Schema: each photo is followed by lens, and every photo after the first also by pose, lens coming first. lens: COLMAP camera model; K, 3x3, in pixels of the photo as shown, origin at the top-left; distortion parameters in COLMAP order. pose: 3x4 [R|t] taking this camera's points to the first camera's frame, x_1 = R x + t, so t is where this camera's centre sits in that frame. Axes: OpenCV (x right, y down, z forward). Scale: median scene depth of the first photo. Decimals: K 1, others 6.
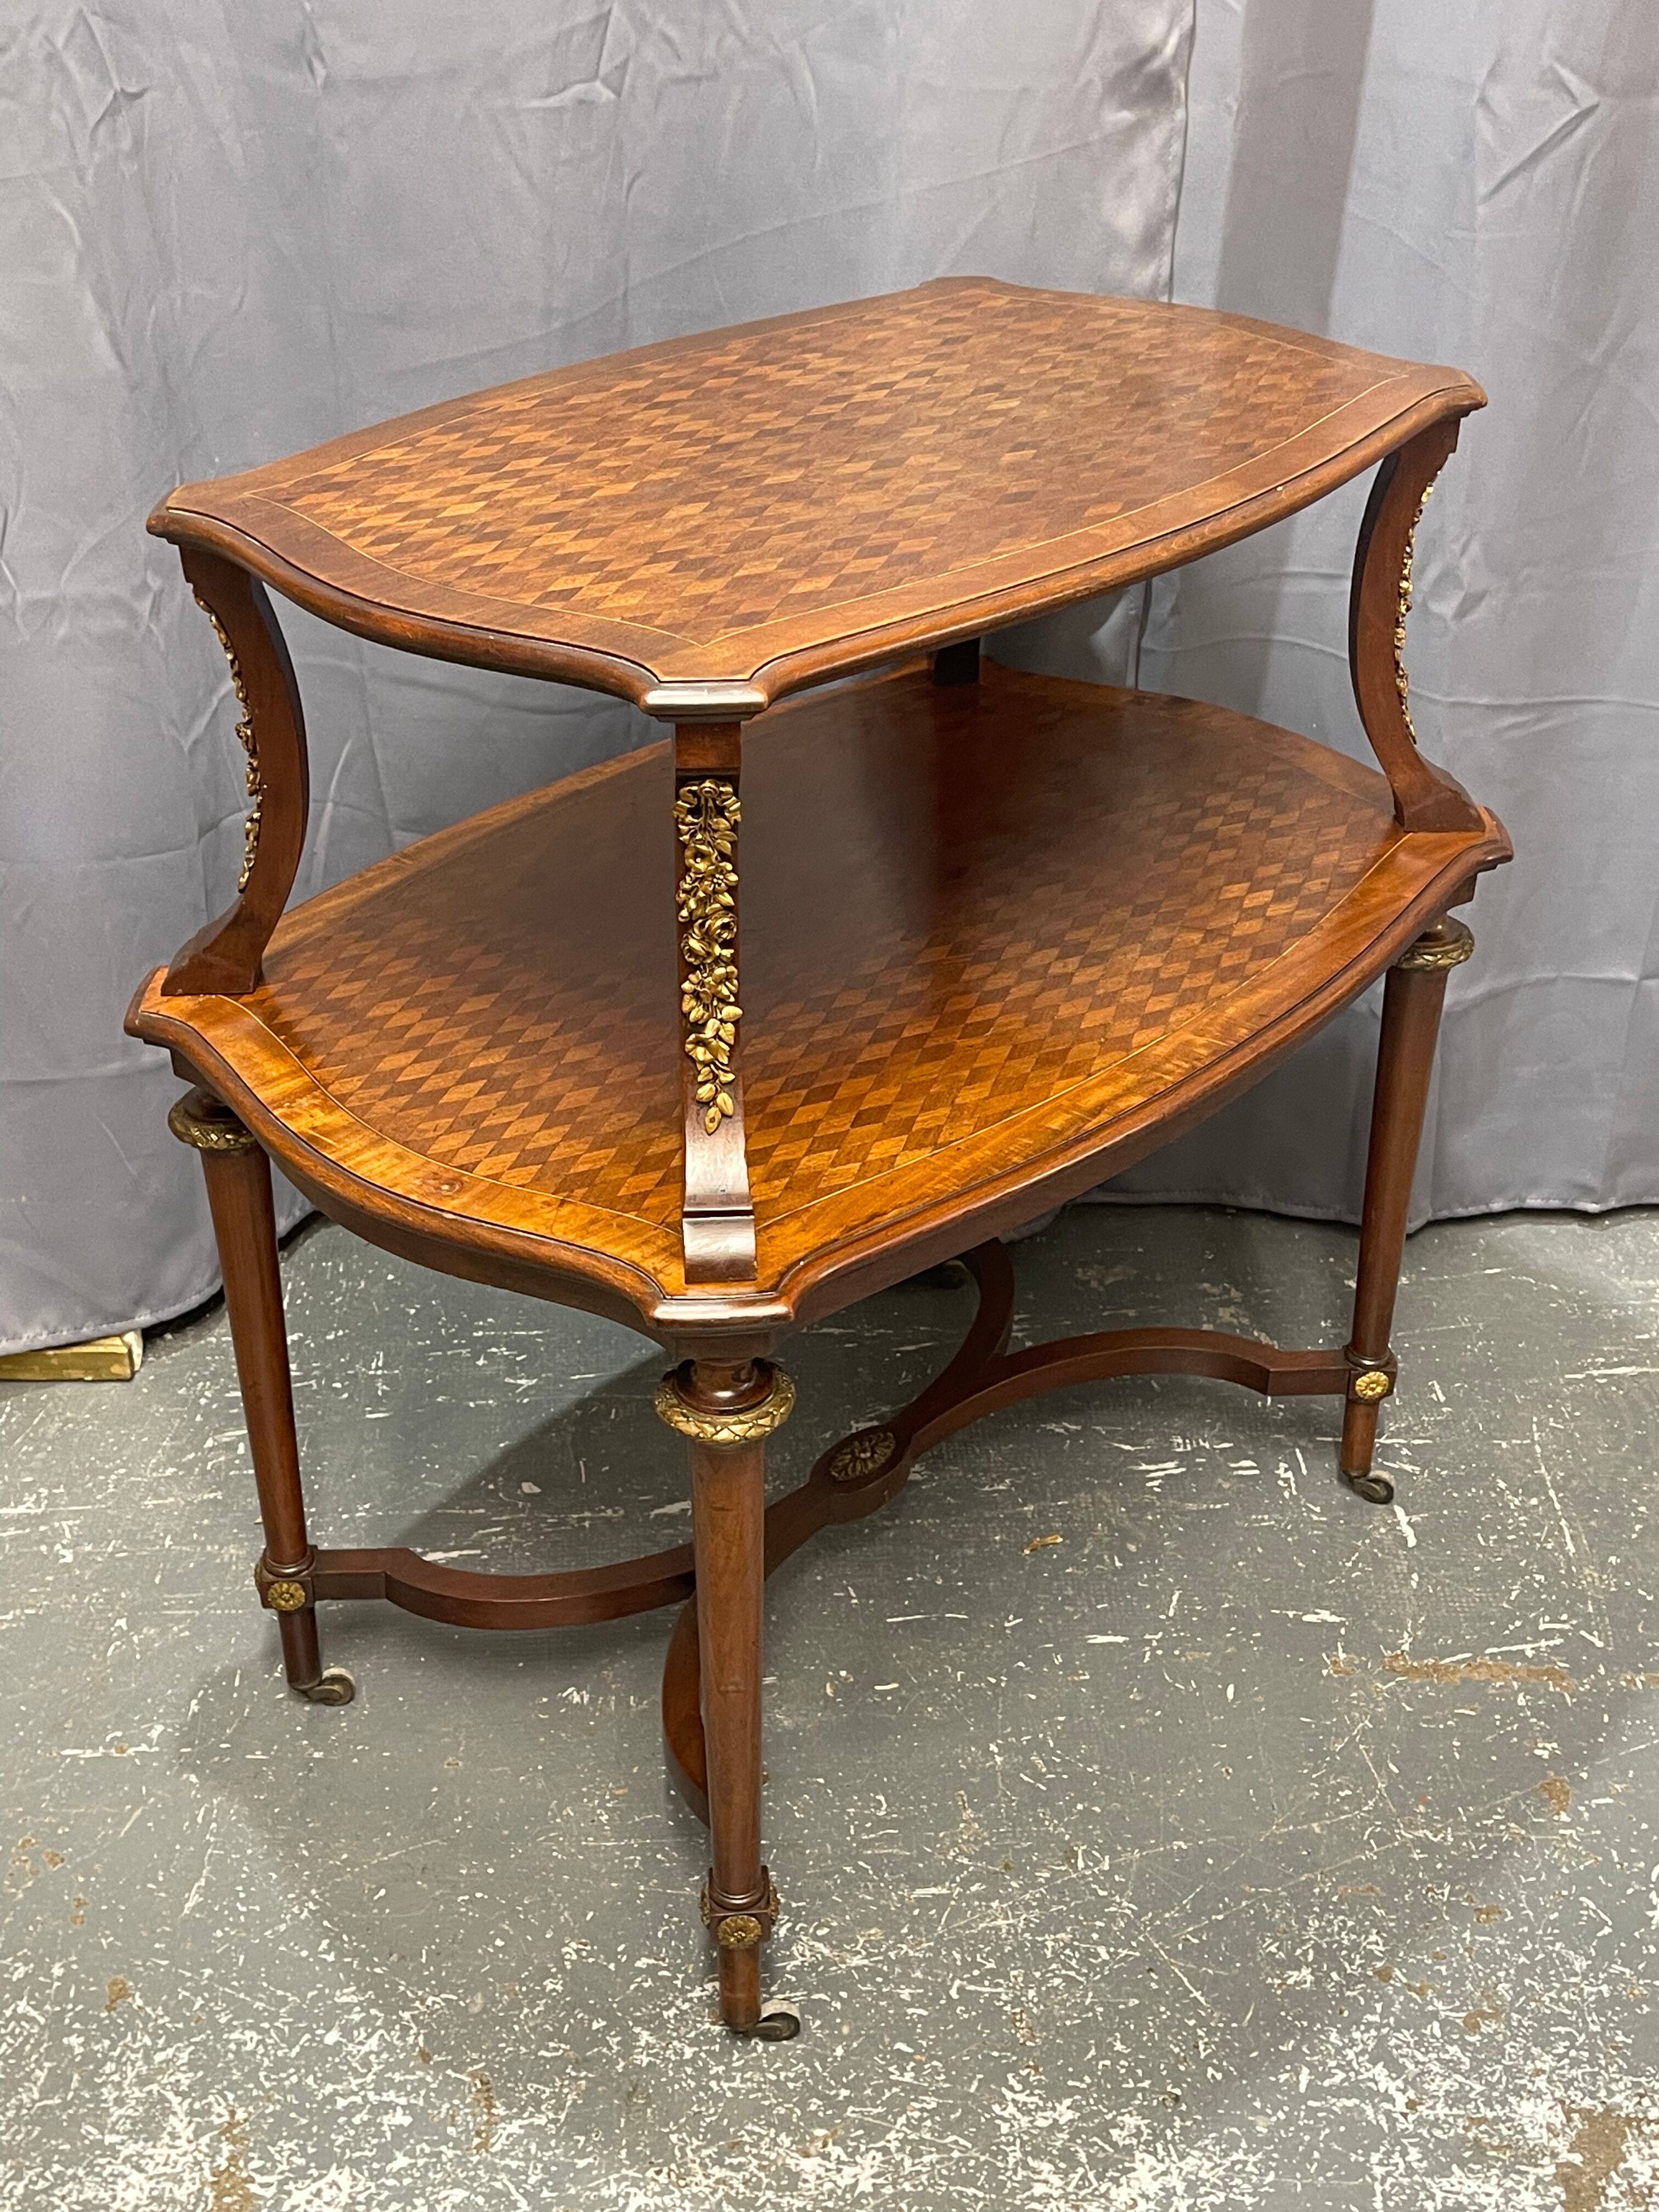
lens RADIAL K [[2578.3, 0, 807.3], [0, 2578.3, 1124.9], [0, 0, 1]] dist [0.032182, 0.000000]
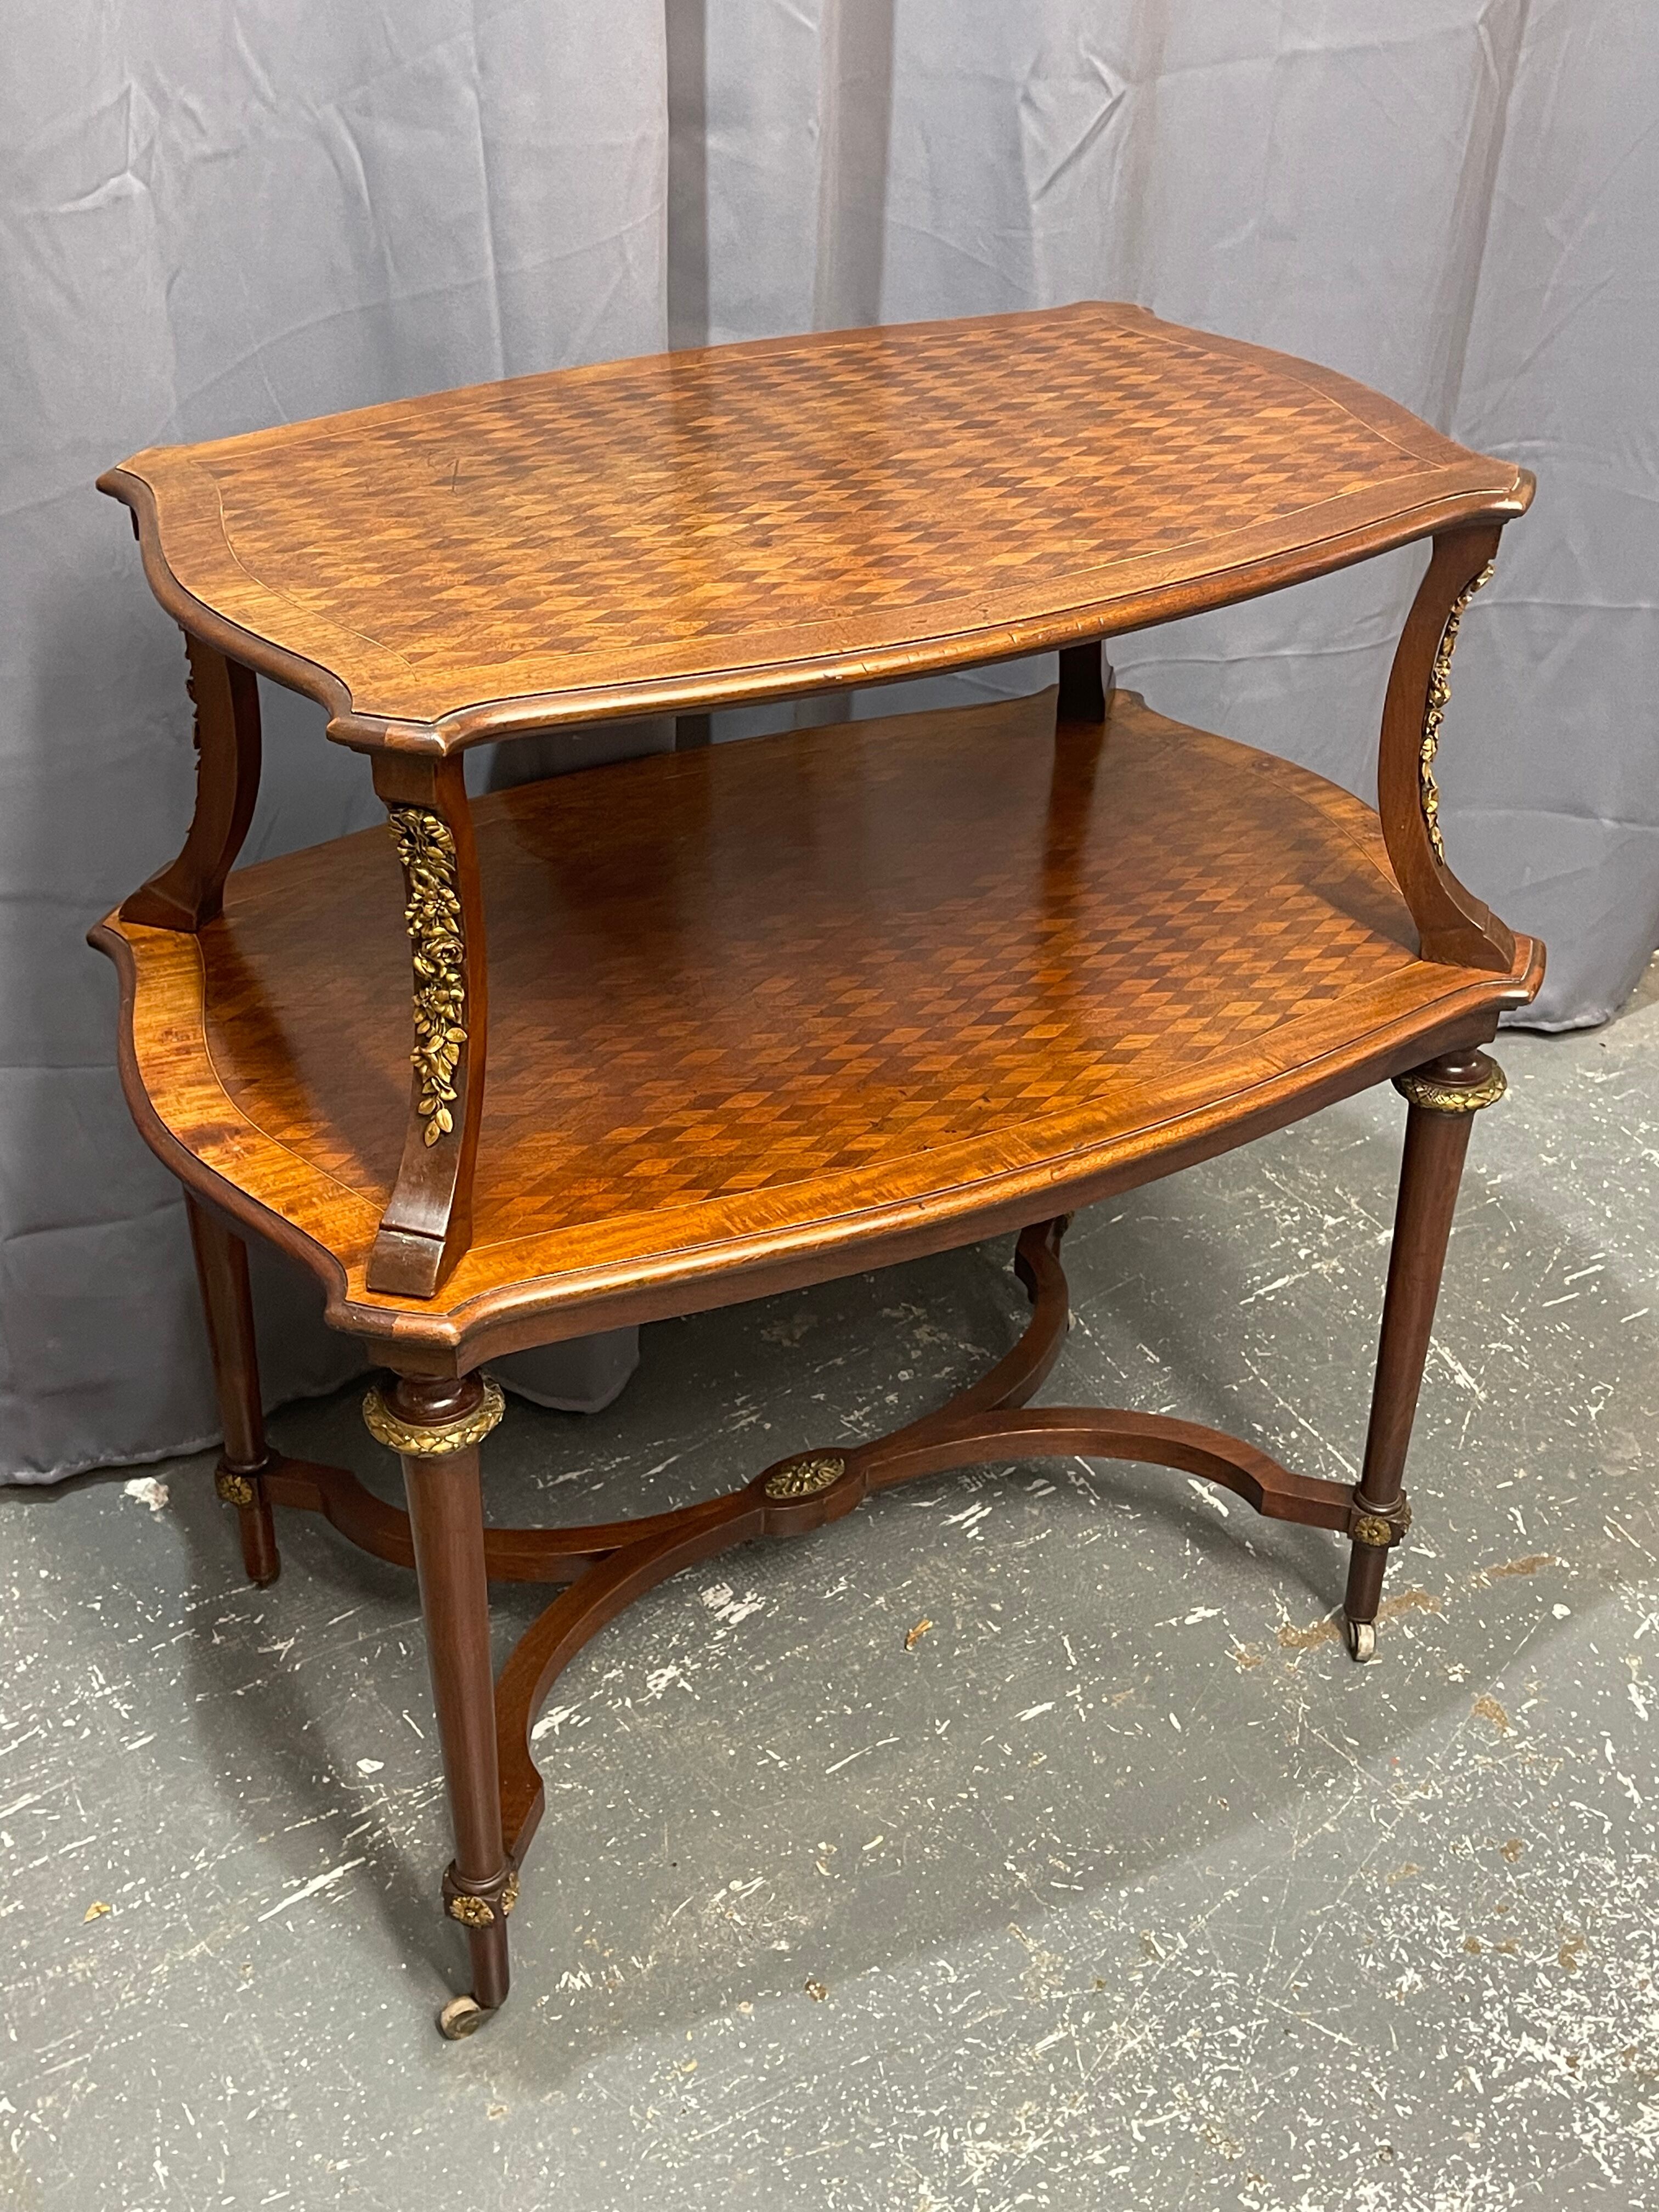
lens RADIAL K [[2578.3, 0, 831.6], [0, 2578.3, 1116.8], [0, 0, 1]] dist [0.032182, 0.000000]
pose [[0.880467, -0.252082, 0.401537, -0.338188], [0.233589, 0.967655, 0.095286, -0.152371], [-0.412569, 0.009898, 0.910872, 0.162794]]
